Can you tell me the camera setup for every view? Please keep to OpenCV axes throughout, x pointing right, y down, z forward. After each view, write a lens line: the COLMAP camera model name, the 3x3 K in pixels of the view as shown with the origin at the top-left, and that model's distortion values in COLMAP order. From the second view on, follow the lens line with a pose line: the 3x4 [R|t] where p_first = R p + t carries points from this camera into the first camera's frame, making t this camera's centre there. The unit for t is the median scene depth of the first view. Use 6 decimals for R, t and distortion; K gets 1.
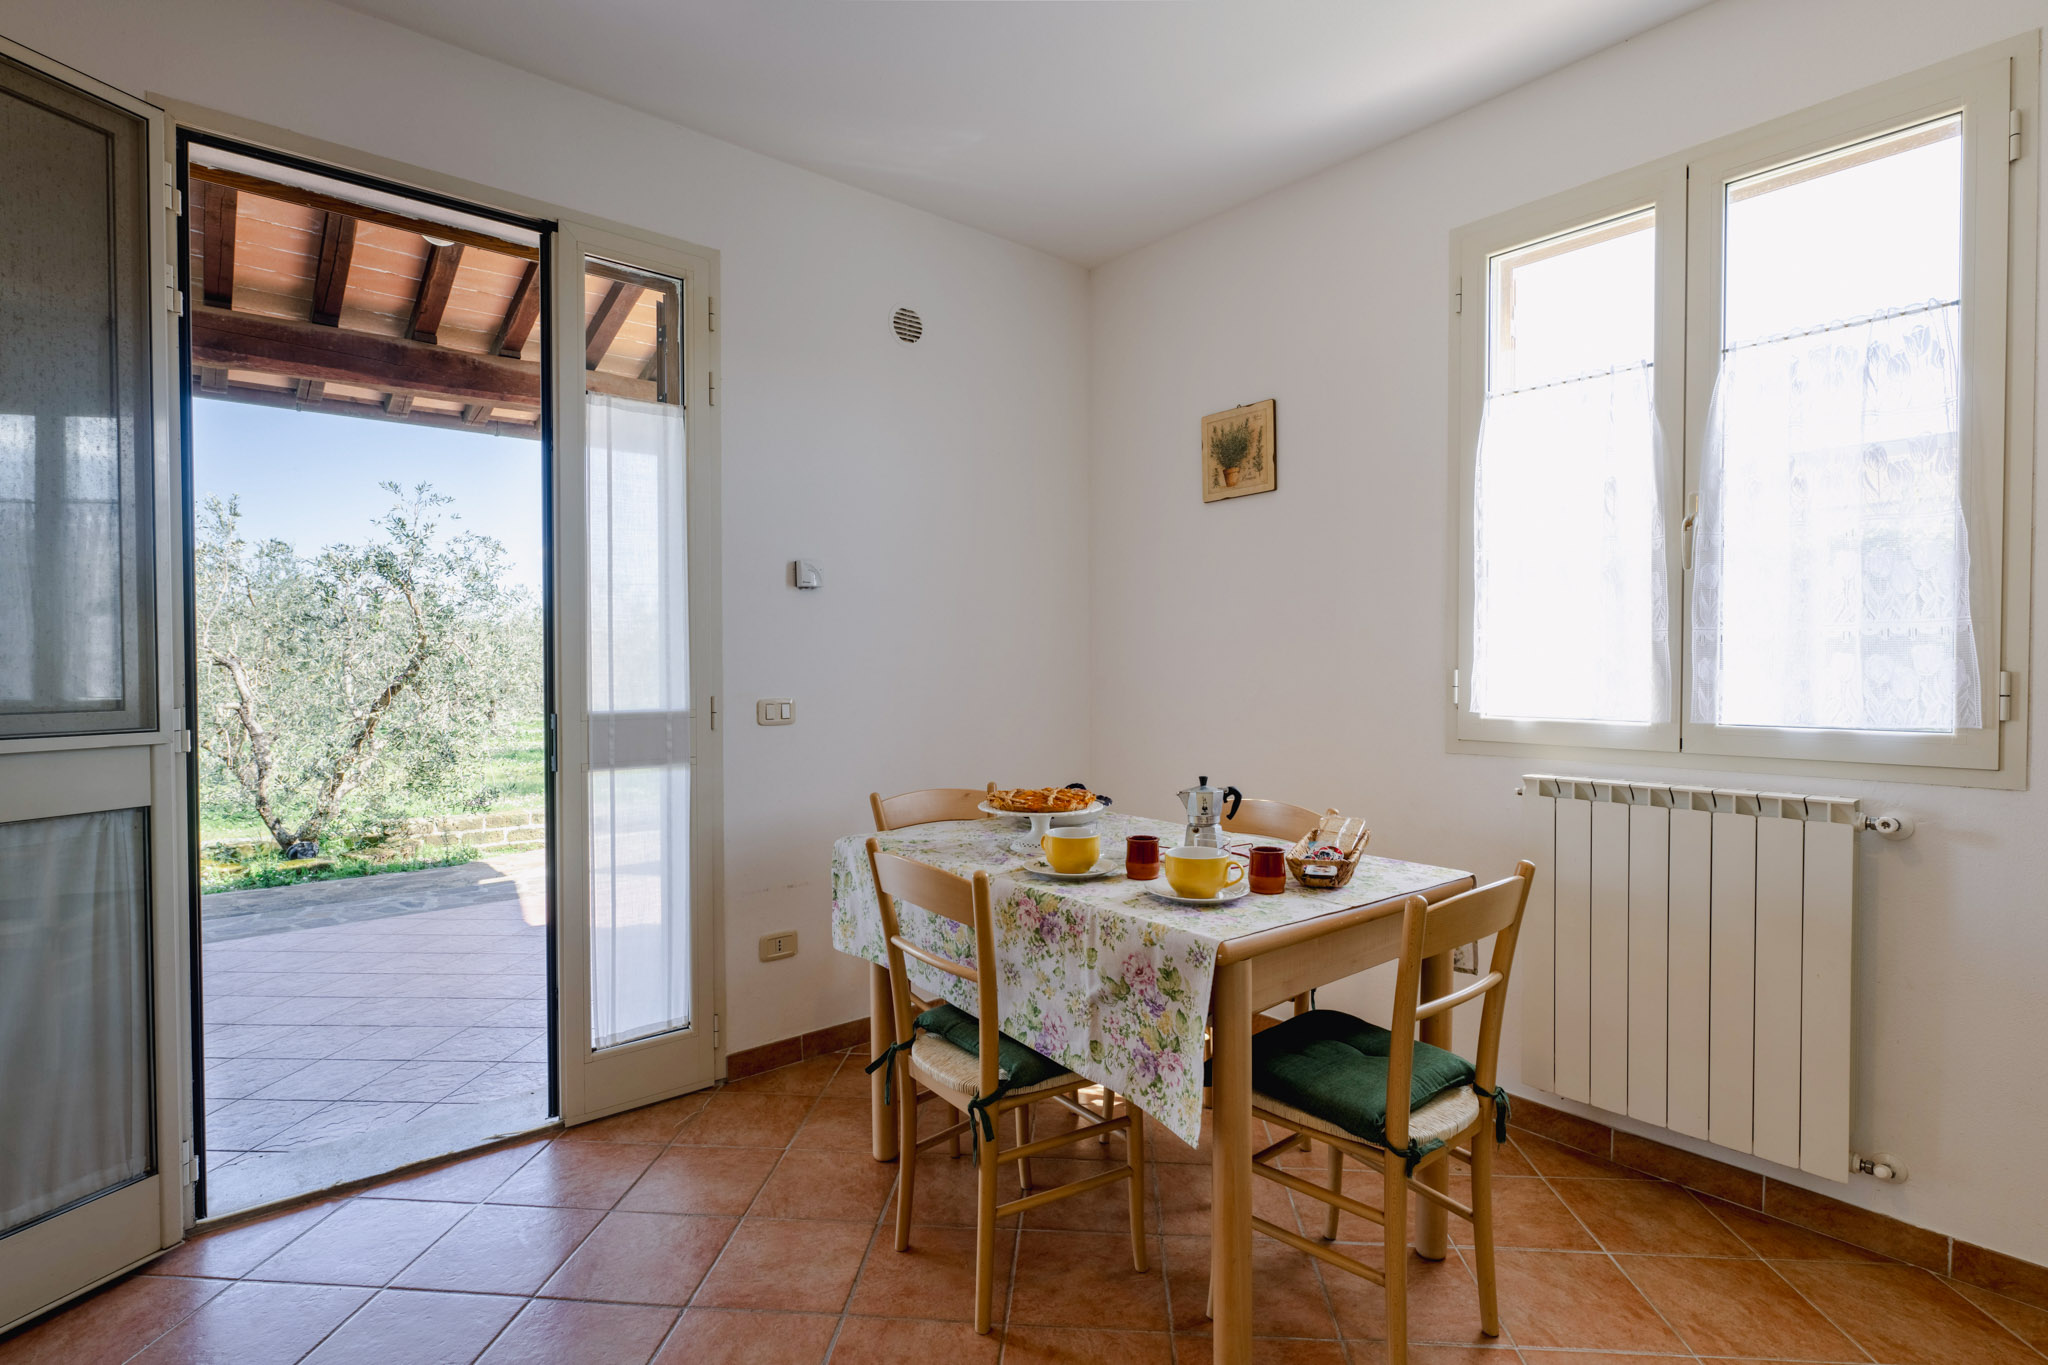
lens RADIAL K [[1033.3, 0, 1023.9], [0, 1033.3, 670.6], [0, 0, 1]] dist [0.000769, 0.000101]
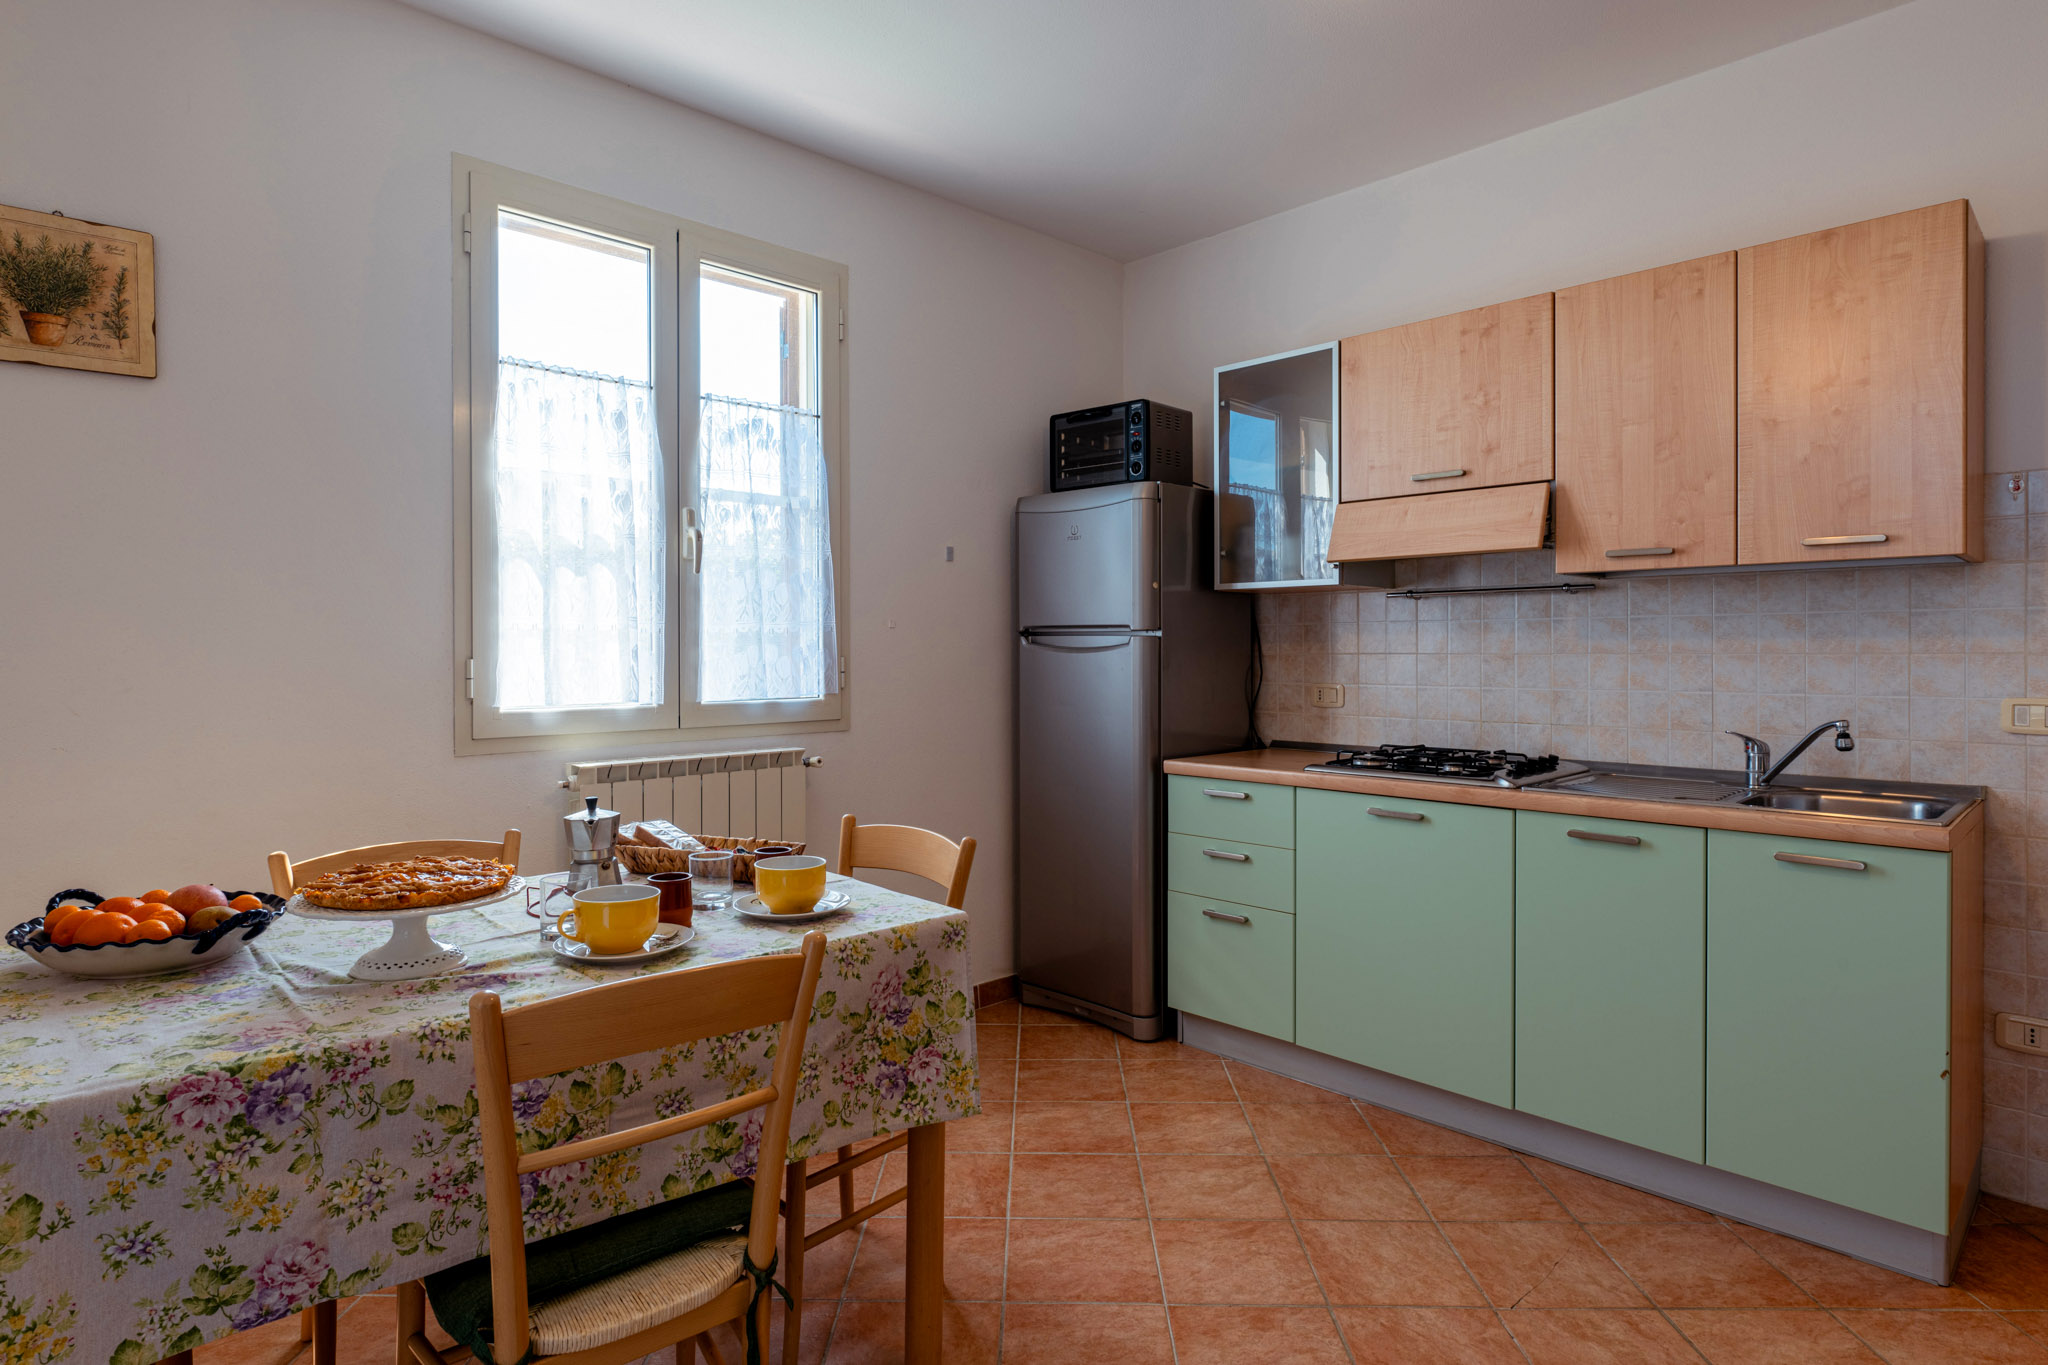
lens RADIAL K [[1110.9, 0, 1025.5], [0, 1110.9, 666.4], [0, 0, 1]] dist [-0.003382, -0.000218]
pose [[-0.087810, -0.008878, 0.996098, -0.667800], [0.011679, 0.999882, 0.009941, 0.001126], [-0.996069, 0.012507, -0.087696, 0.737057]]
